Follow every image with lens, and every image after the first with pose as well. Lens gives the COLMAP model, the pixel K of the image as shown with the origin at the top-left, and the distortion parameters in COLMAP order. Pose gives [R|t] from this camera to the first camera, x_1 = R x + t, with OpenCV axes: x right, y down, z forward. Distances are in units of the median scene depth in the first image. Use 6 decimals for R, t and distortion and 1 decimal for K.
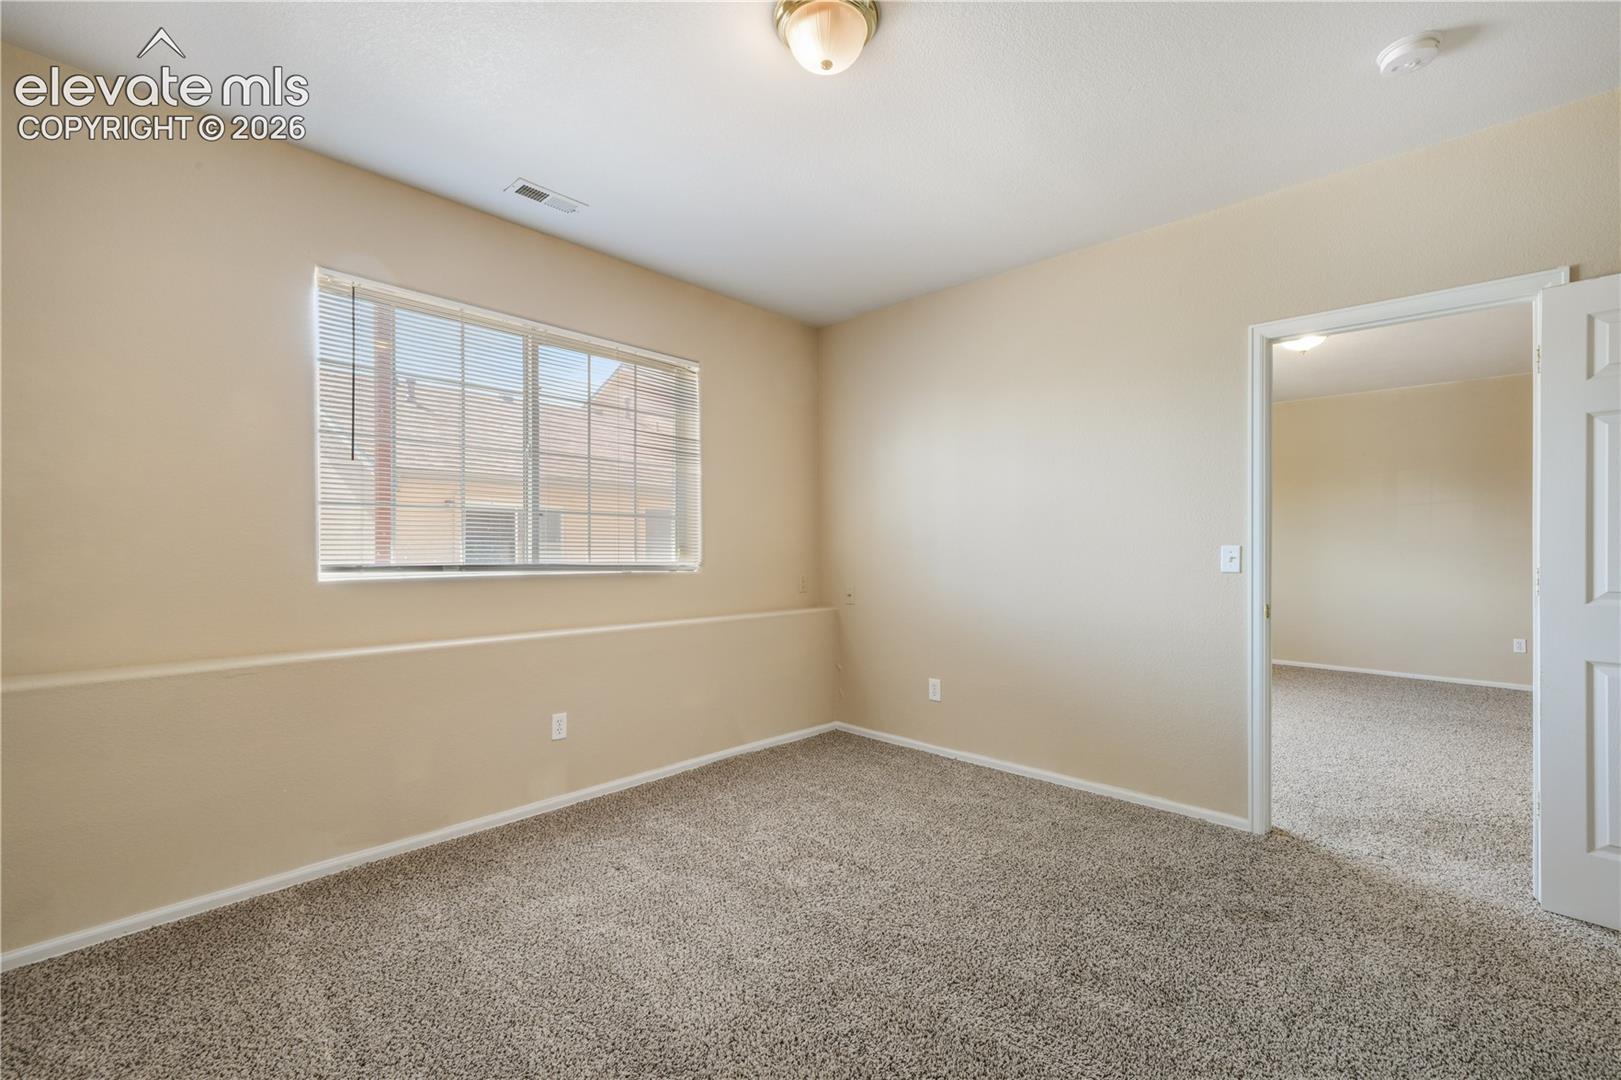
lens RADIAL K [[706.4, 0, 800.3], [0, 706.4, 545.0], [0, 0, 1]] dist [-0.000272, 0.005771]
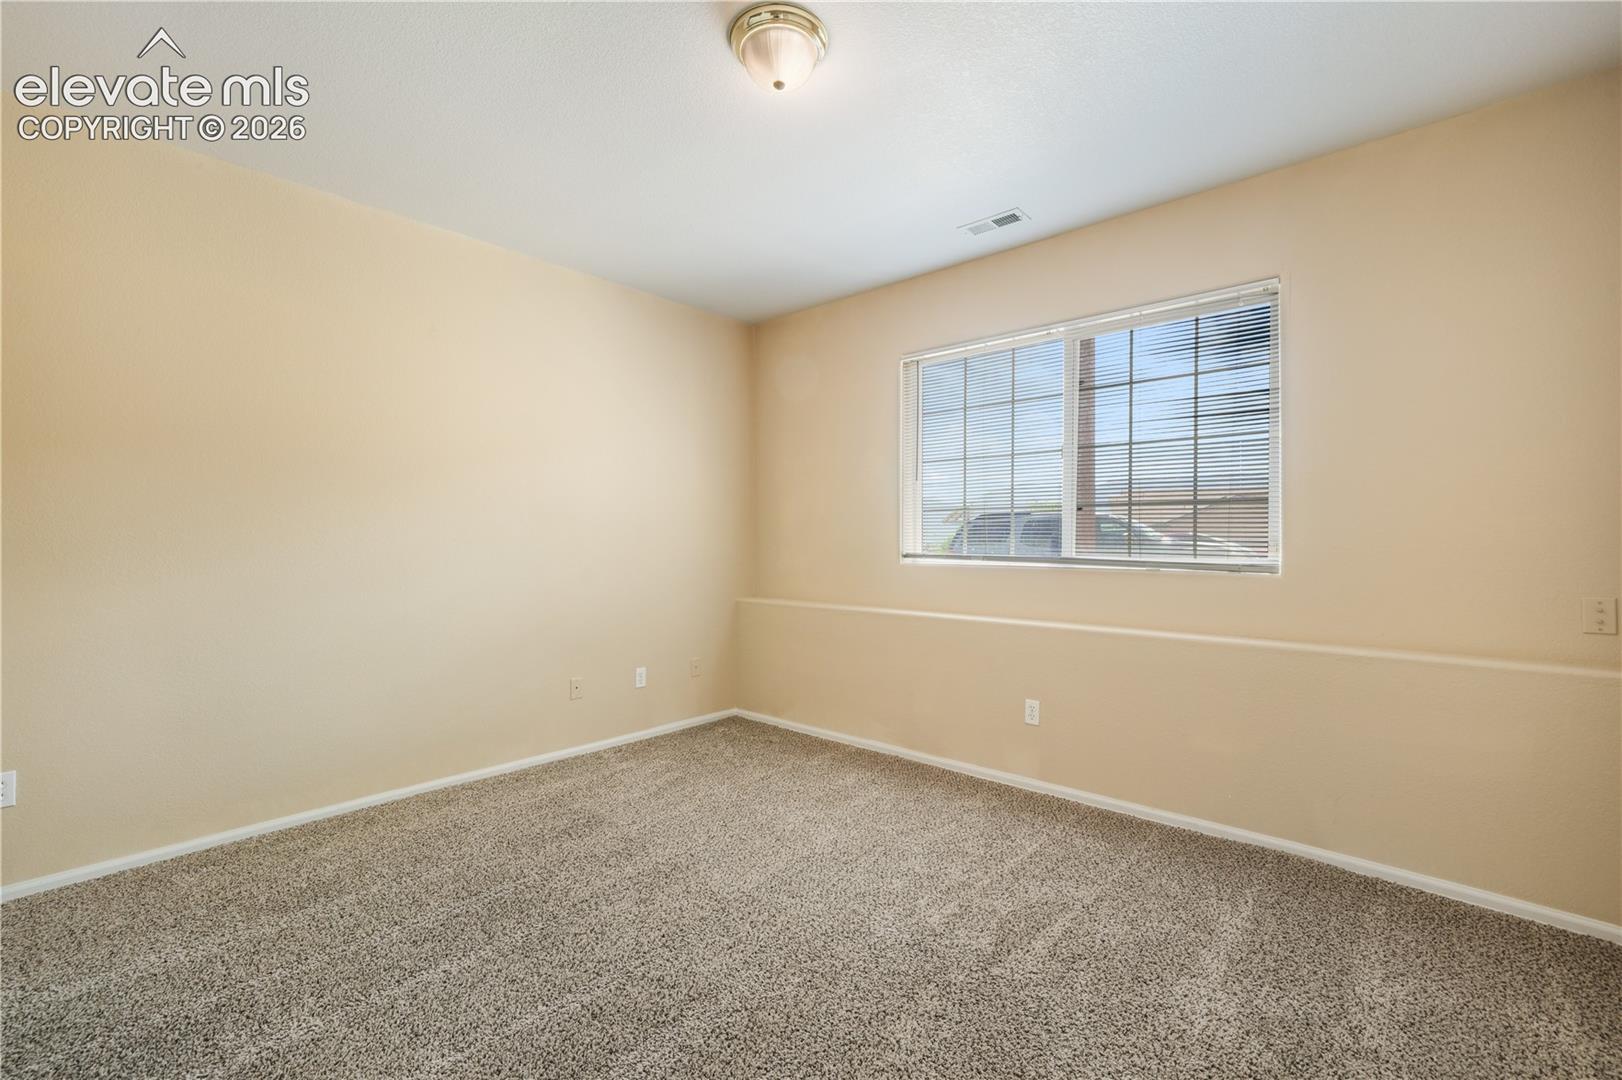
lens RADIAL K [[706.8, 0, 800.7], [0, 706.8, 545.0], [0, 0, 1]] dist [-0.000272, 0.005771]
pose [[-0.008633, -0.000093, -0.999963, 0.718971], [0.000739, 1.000000, -0.000099, 0.009477], [0.999962, -0.000740, -0.008633, 0.680442]]
